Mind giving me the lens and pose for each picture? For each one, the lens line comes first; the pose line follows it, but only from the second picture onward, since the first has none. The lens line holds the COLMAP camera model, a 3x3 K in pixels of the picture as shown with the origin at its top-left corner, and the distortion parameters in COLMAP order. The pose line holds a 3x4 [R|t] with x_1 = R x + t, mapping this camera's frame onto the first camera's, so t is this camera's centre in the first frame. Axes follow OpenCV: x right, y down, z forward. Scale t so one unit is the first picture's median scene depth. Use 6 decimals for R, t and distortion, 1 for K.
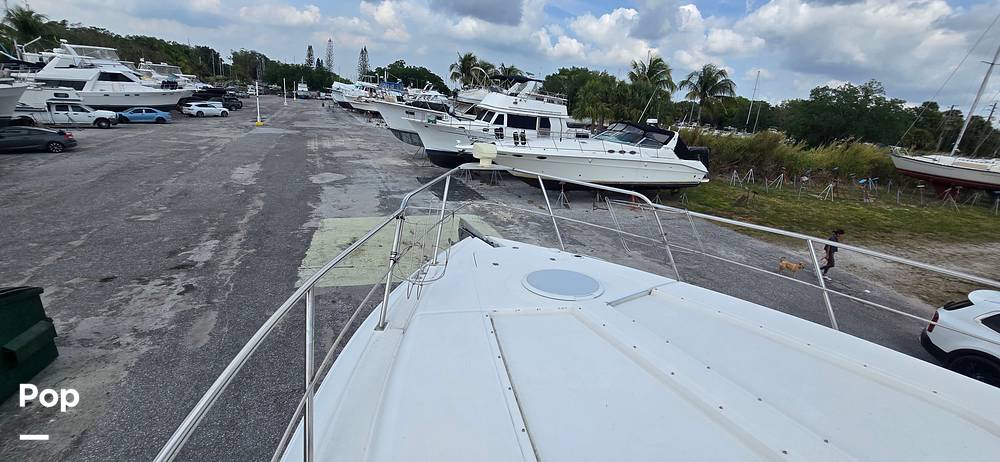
lens RADIAL K [[413.6, 0, 500.0], [0, 413.6, 231.0], [0, 0, 1]] dist [0.001690, -0.002980]
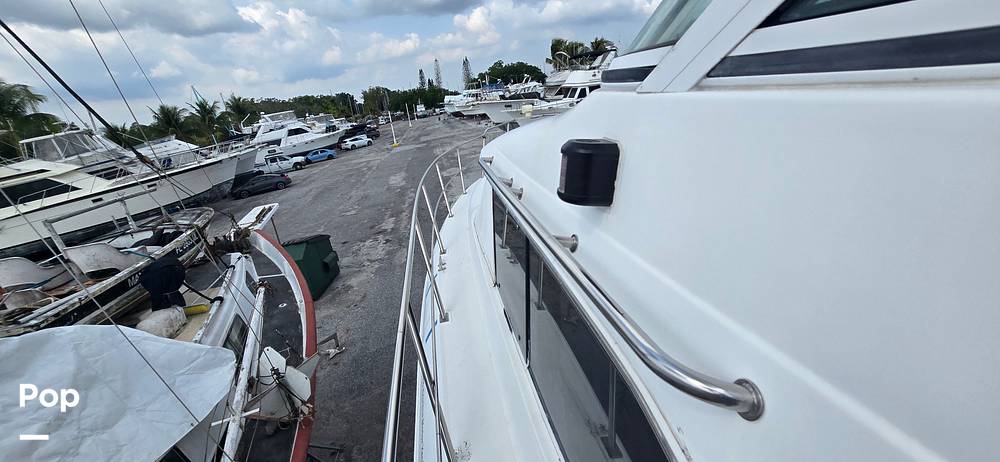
lens RADIAL K [[410.0, 0, 500.1], [0, 410.0, 237.7], [0, 0, 1]] dist [-0.001224, -0.000364]
pose [[0.945134, -0.138559, -0.295844, 0.040740], [0.151821, 0.988158, 0.022217, 0.042341], [0.289263, -0.065913, 0.954978, -0.113412]]
